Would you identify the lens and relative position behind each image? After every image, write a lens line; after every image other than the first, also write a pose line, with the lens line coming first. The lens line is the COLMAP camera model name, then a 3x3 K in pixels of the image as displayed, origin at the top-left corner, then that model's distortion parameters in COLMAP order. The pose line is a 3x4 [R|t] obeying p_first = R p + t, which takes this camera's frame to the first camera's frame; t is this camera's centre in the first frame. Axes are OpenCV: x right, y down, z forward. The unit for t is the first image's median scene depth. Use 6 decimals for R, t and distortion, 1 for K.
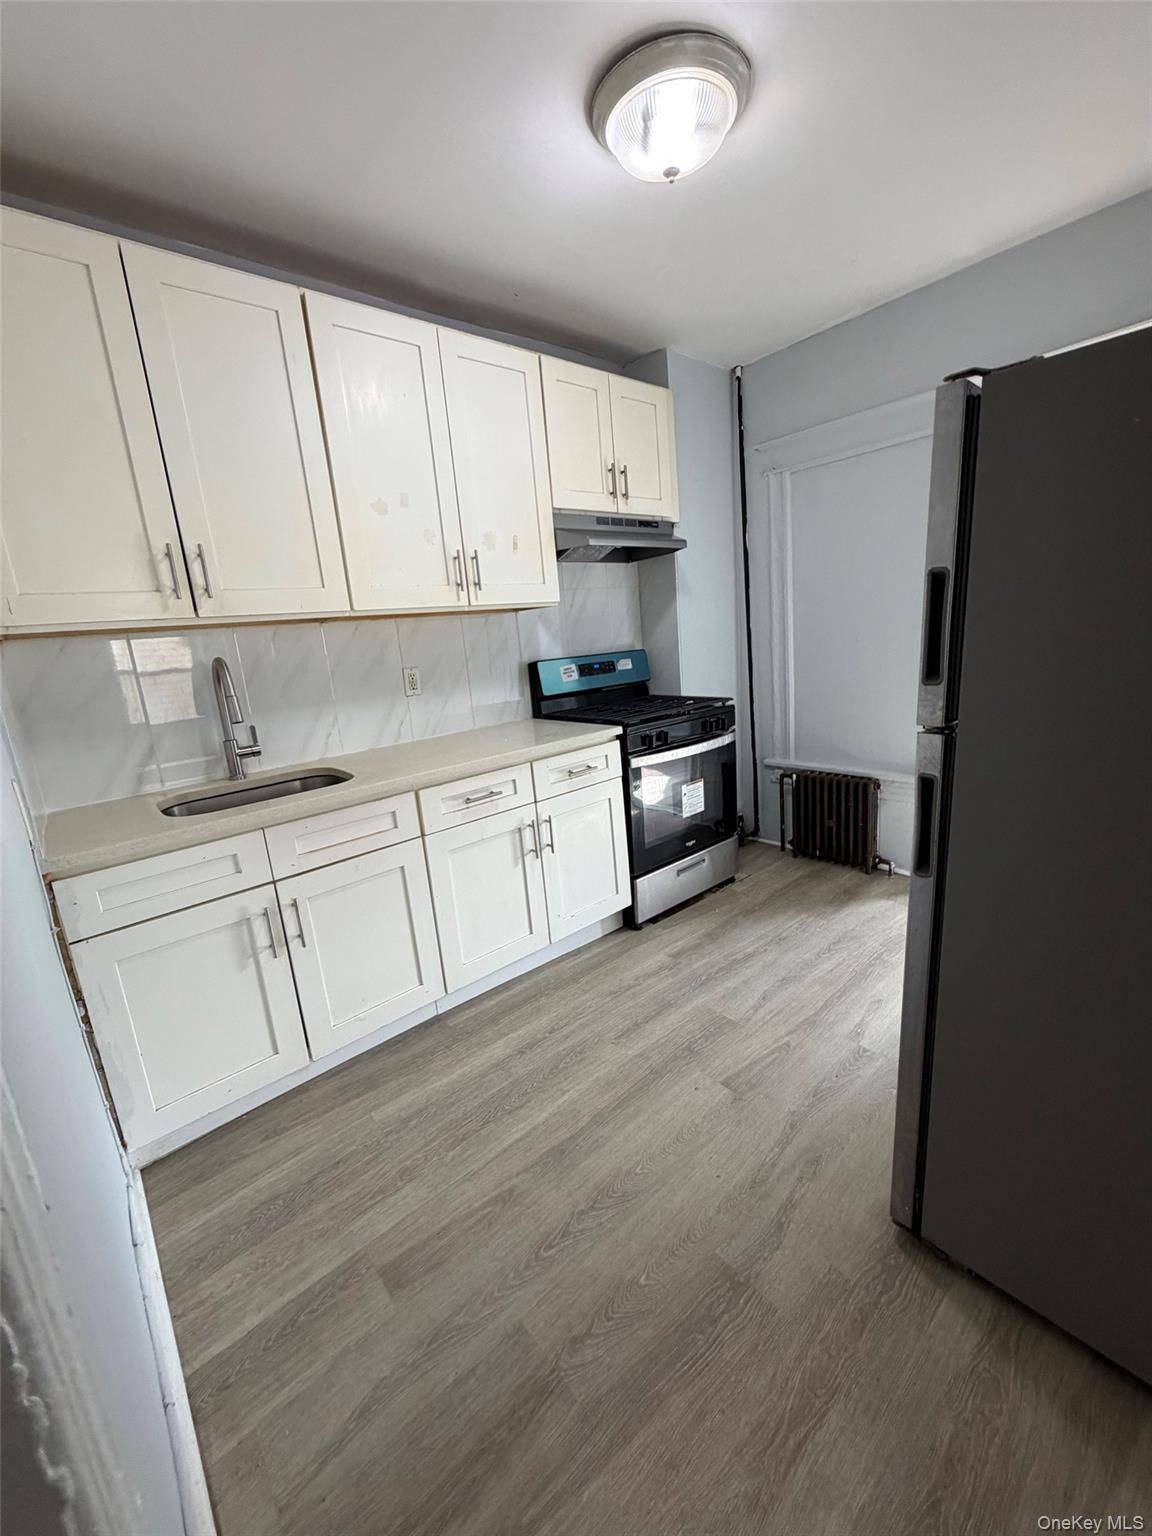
lens RADIAL K [[610.6, 0, 575.7], [0, 610.6, 763.1], [0, 0, 1]] dist [0.000116, -0.000058]
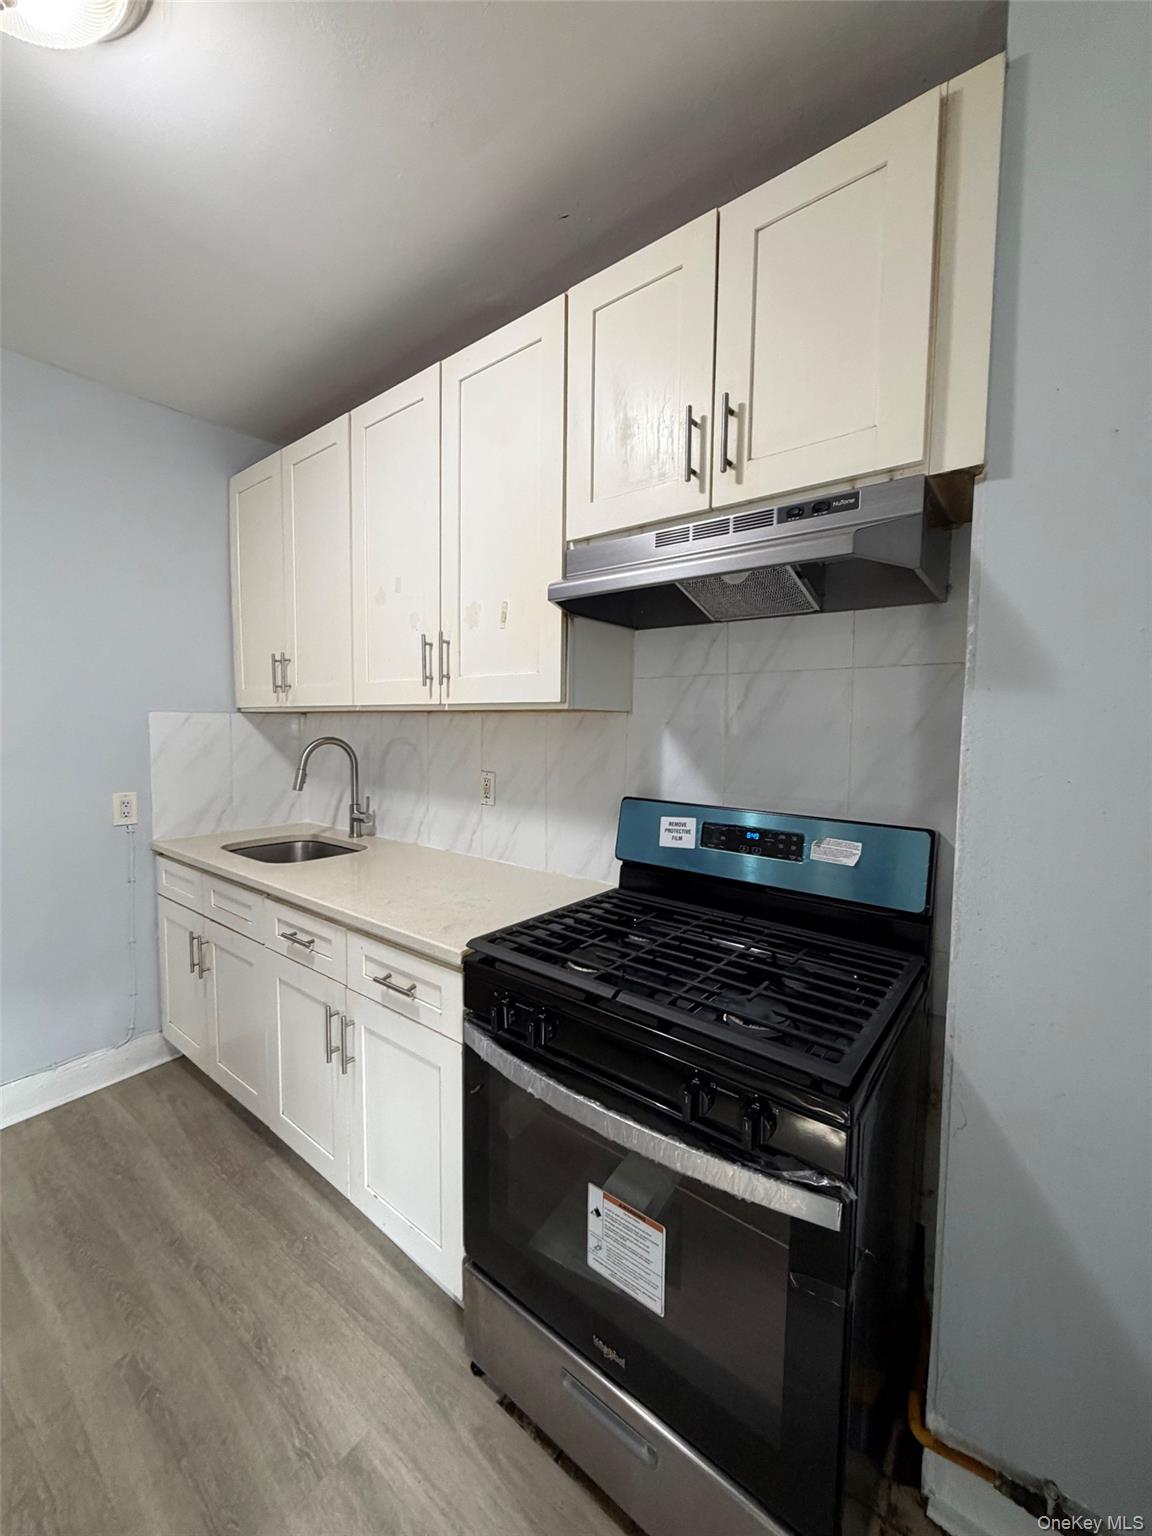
lens RADIAL K [[610.6, 0, 575.7], [0, 610.6, 763.1], [0, 0, 1]] dist [0.000116, -0.000058]
pose [[0.185655, 0.148714, -0.971296, 0.555586], [-0.230716, 0.967445, 0.104025, -0.282361], [0.955145, 0.204781, 0.213922, 0.936857]]
